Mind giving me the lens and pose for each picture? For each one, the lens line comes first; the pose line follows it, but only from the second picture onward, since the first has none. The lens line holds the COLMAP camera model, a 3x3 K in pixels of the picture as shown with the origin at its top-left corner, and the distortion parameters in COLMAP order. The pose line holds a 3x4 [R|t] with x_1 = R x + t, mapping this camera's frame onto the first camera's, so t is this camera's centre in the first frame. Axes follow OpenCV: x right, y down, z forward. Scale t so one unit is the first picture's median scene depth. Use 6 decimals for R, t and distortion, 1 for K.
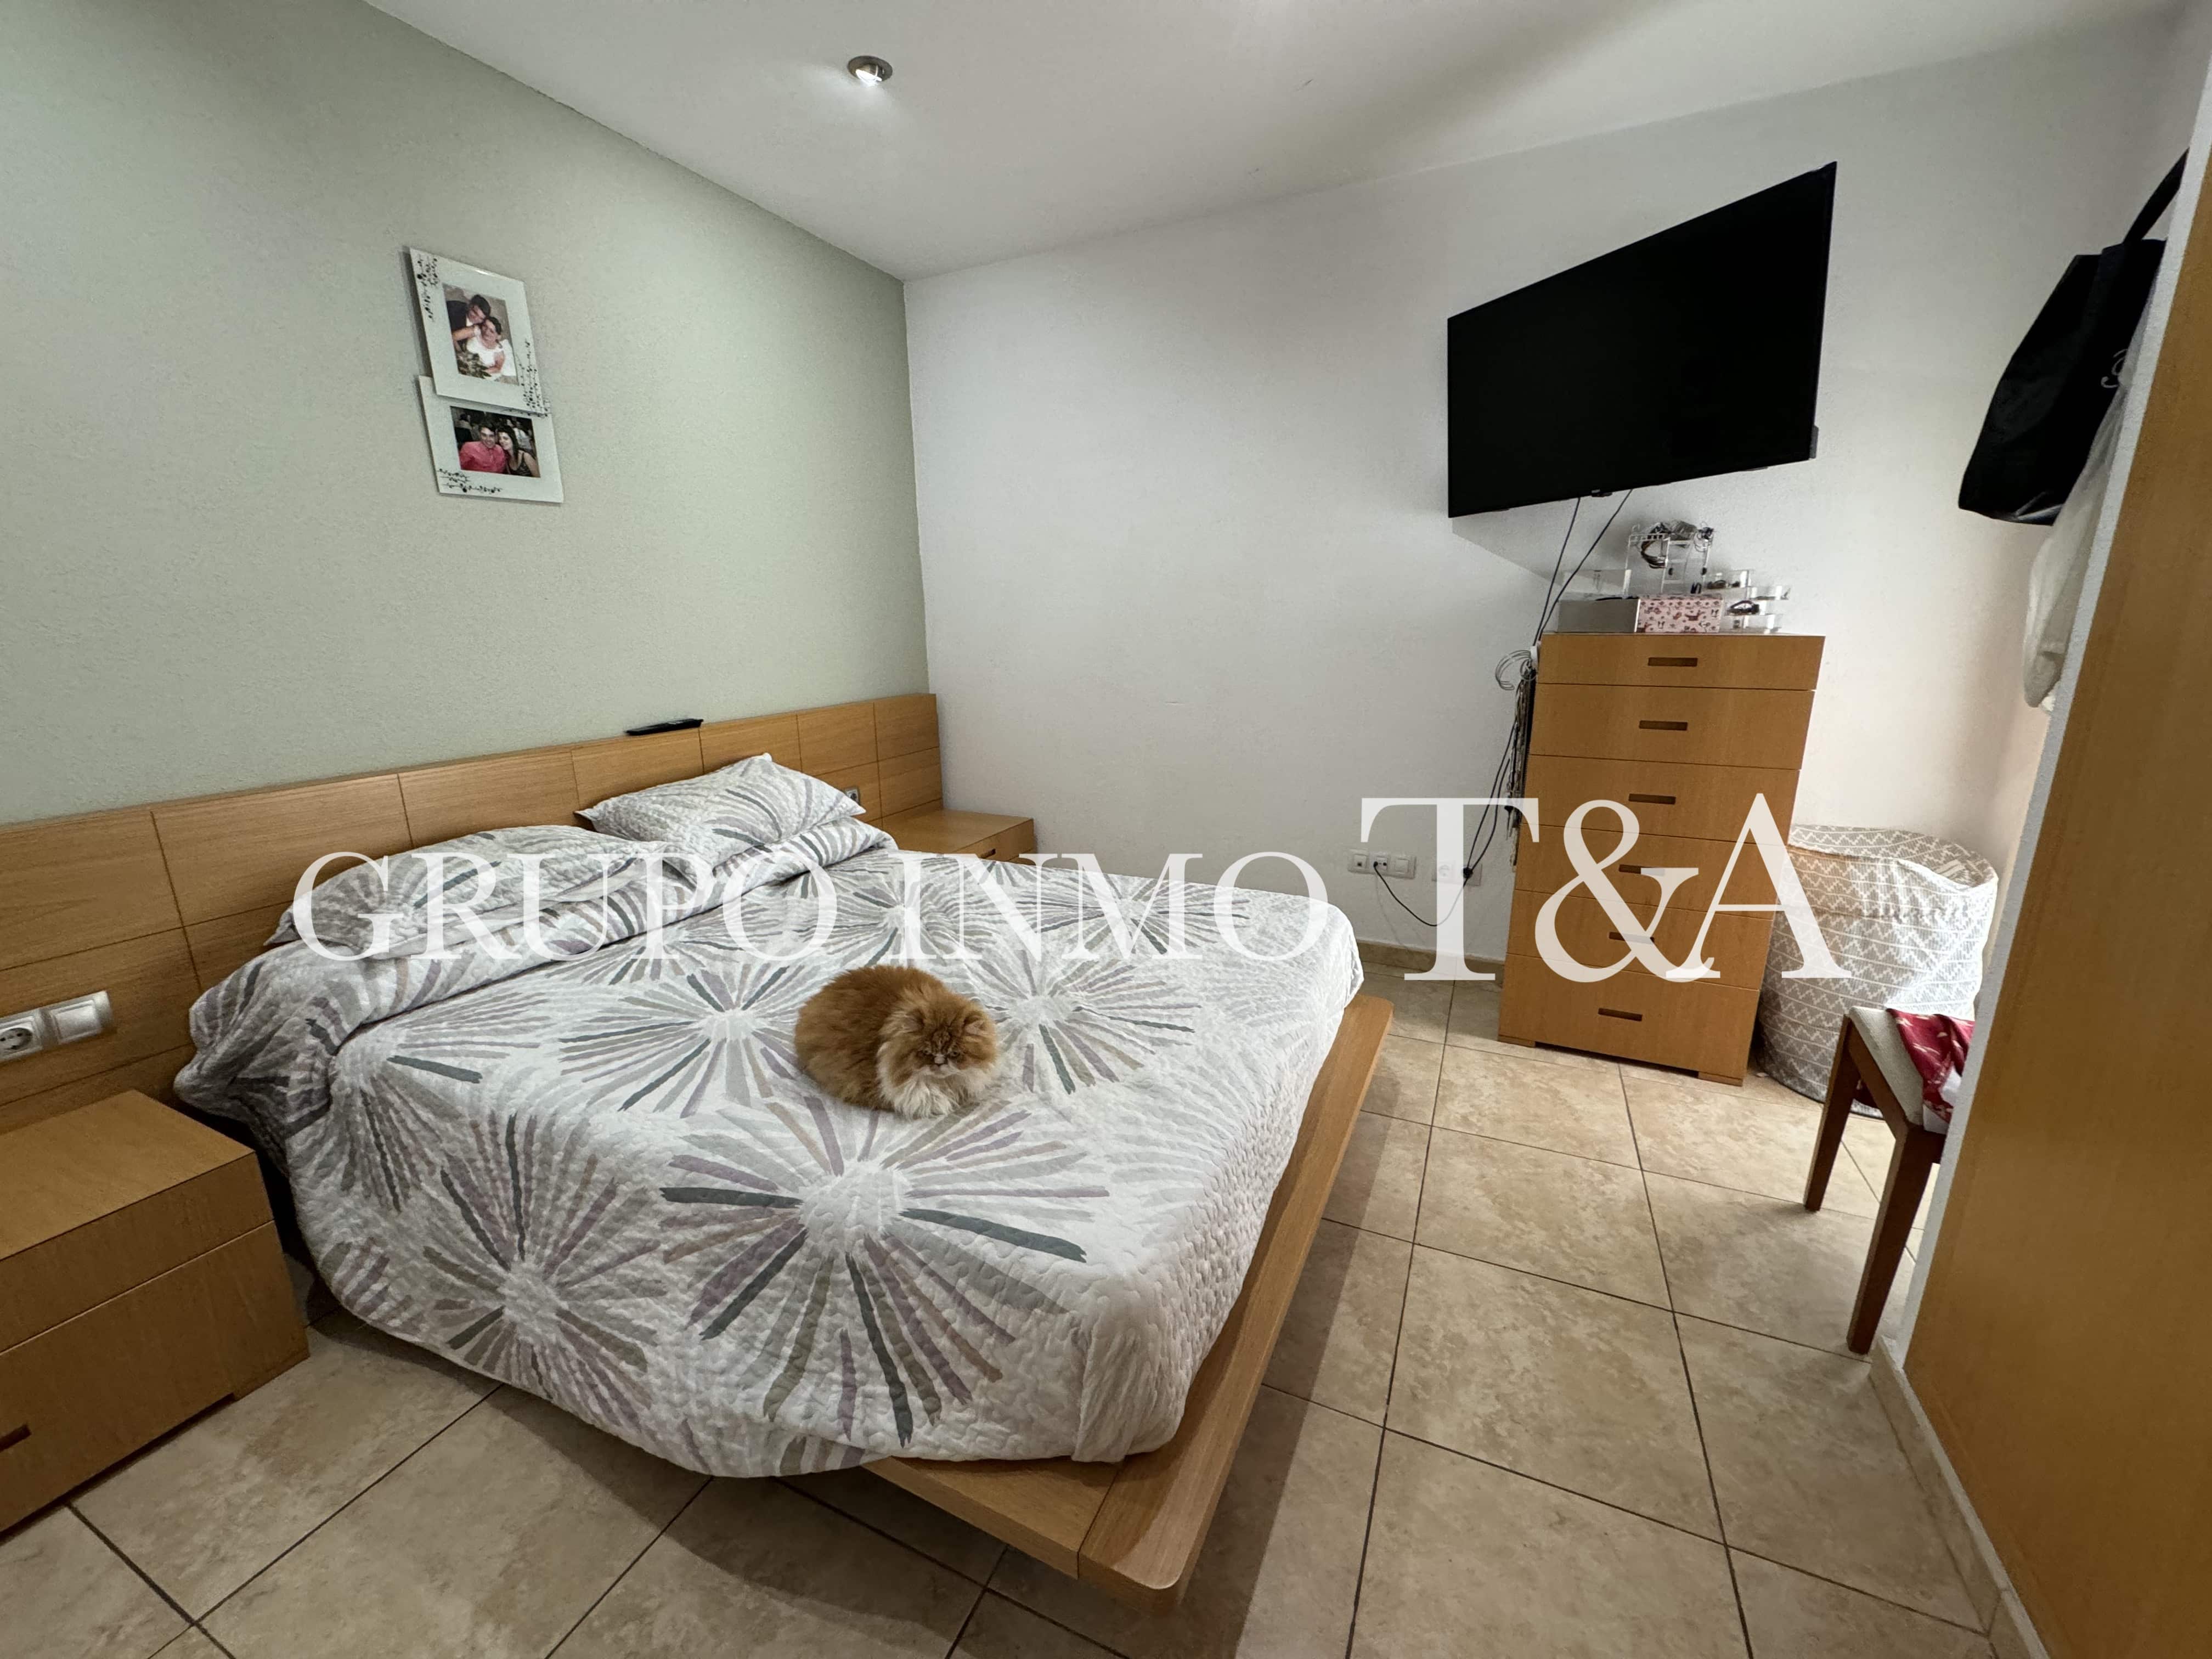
lens RADIAL K [[880.5, 0, 1109.6], [0, 880.5, 831.5], [0, 0, 1]] dist [-0.002948, -0.000402]
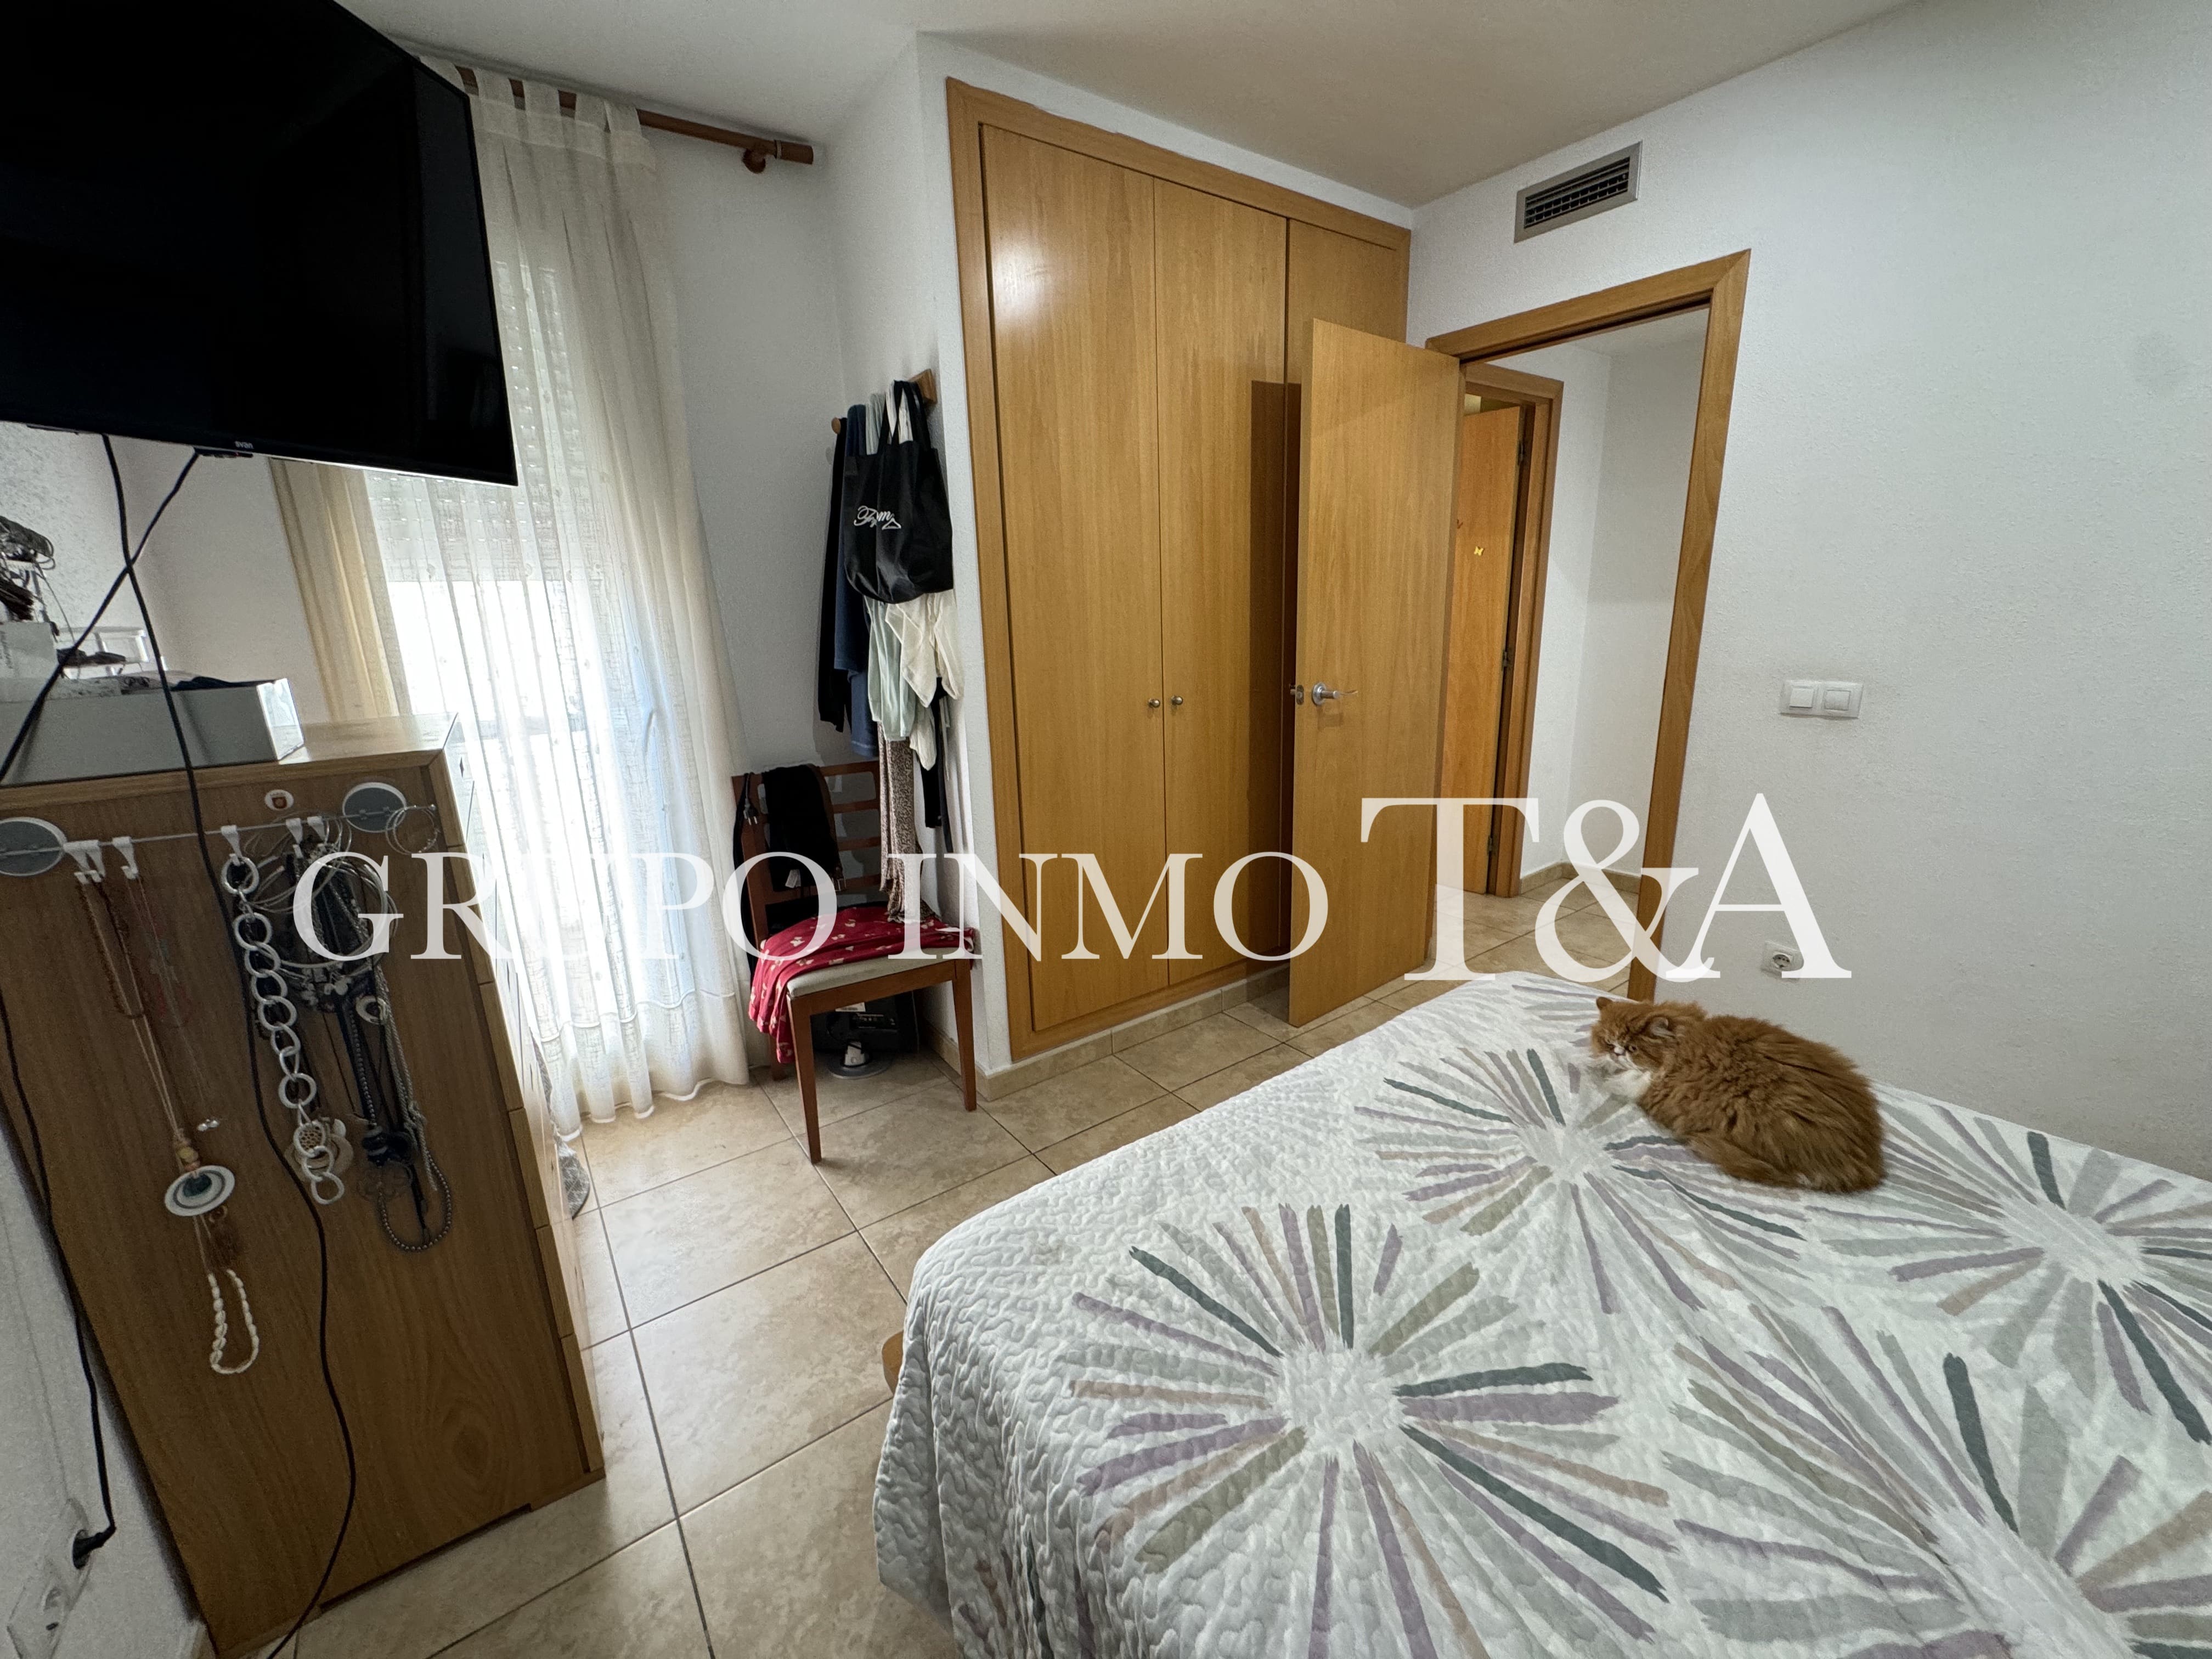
lens RADIAL K [[880.5, 0, 1106.0], [0, 880.5, 825.2], [0, 0, 1]] dist [-0.002948, -0.000402]
pose [[-0.865086, -0.087397, 0.493952, -0.085580], [0.160720, 0.884503, 0.437976, -0.459169], [-0.475180, 0.458275, -0.751124, 1.632452]]
